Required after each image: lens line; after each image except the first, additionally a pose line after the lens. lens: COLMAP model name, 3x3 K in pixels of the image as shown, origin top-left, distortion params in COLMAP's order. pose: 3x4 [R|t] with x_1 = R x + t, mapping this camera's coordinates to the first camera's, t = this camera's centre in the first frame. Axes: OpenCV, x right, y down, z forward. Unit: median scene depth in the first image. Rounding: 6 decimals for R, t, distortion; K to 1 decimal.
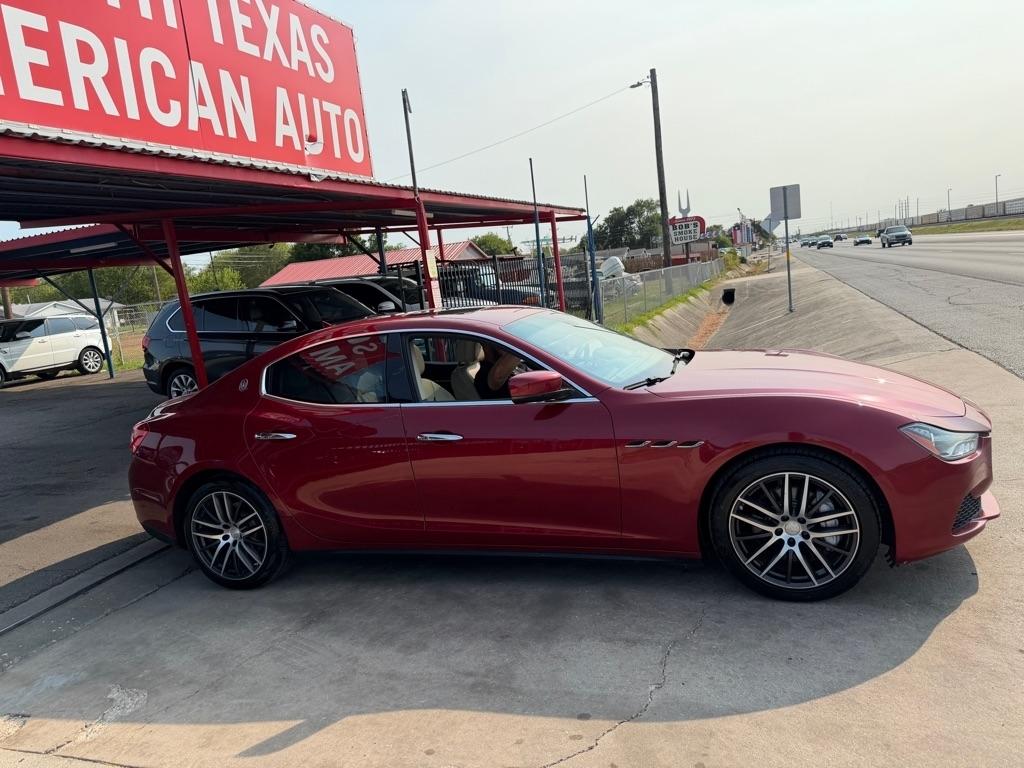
lens RADIAL K [[729.5, 0, 509.4], [0, 729.5, 376.4], [0, 0, 1]] dist [0.025564, -0.032248]
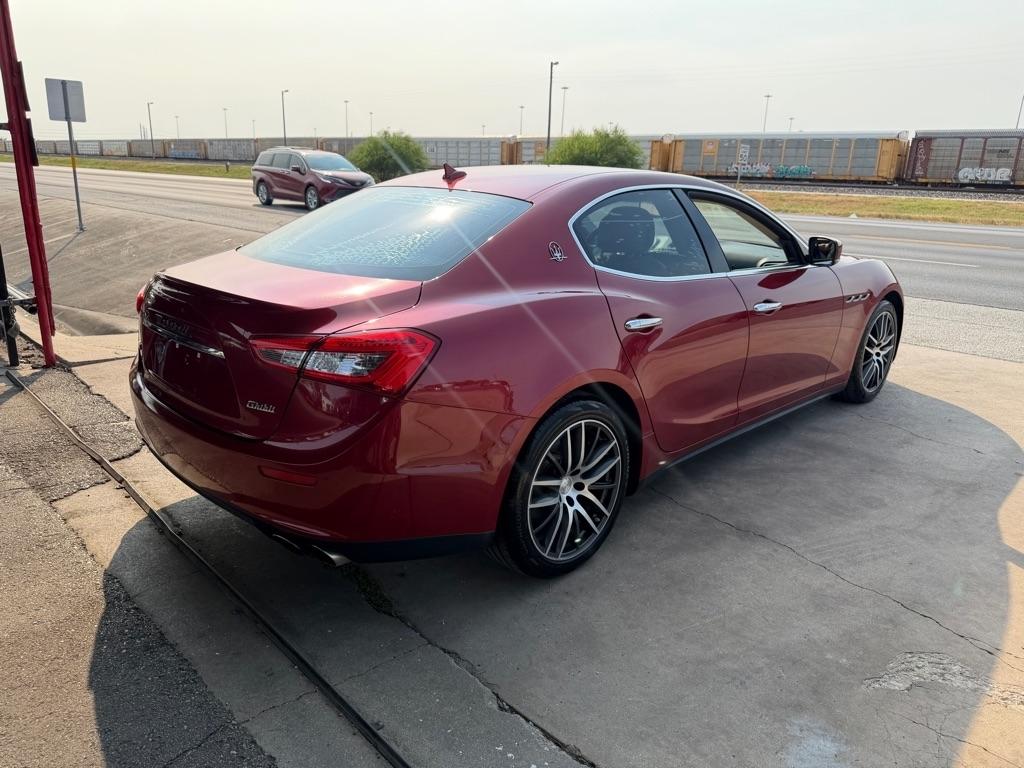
lens RADIAL K [[730.7, 0, 512.3], [0, 730.7, 375.8], [0, 0, 1]] dist [0.023847, -0.030374]
pose [[0.428673, -0.117314, 0.895811, -1.098353], [0.044408, 0.993071, 0.108800, 0.055352], [-0.902367, -0.006858, 0.430913, 0.896297]]
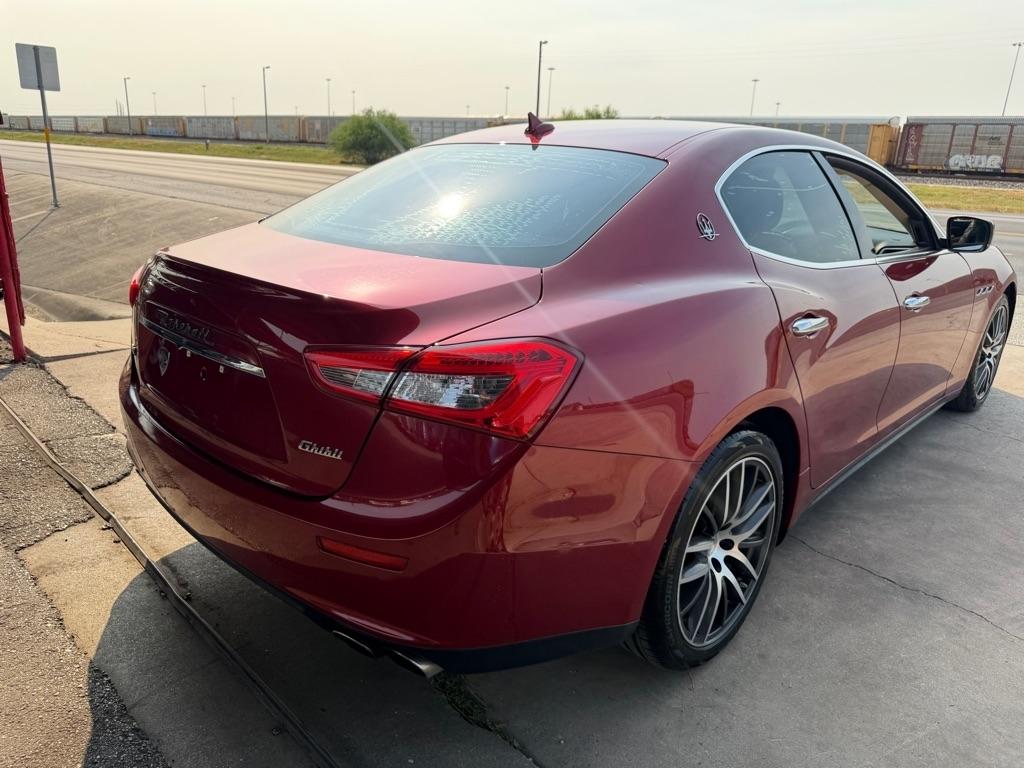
lens RADIAL K [[736.2, 0, 508.7], [0, 736.2, 377.1], [0, 0, 1]] dist [0.001492, -0.003785]
pose [[0.412595, -0.135266, 0.900816, -0.974001], [0.035560, 0.990551, 0.132453, 0.045481], [-0.910220, -0.022616, 0.413506, 1.074704]]
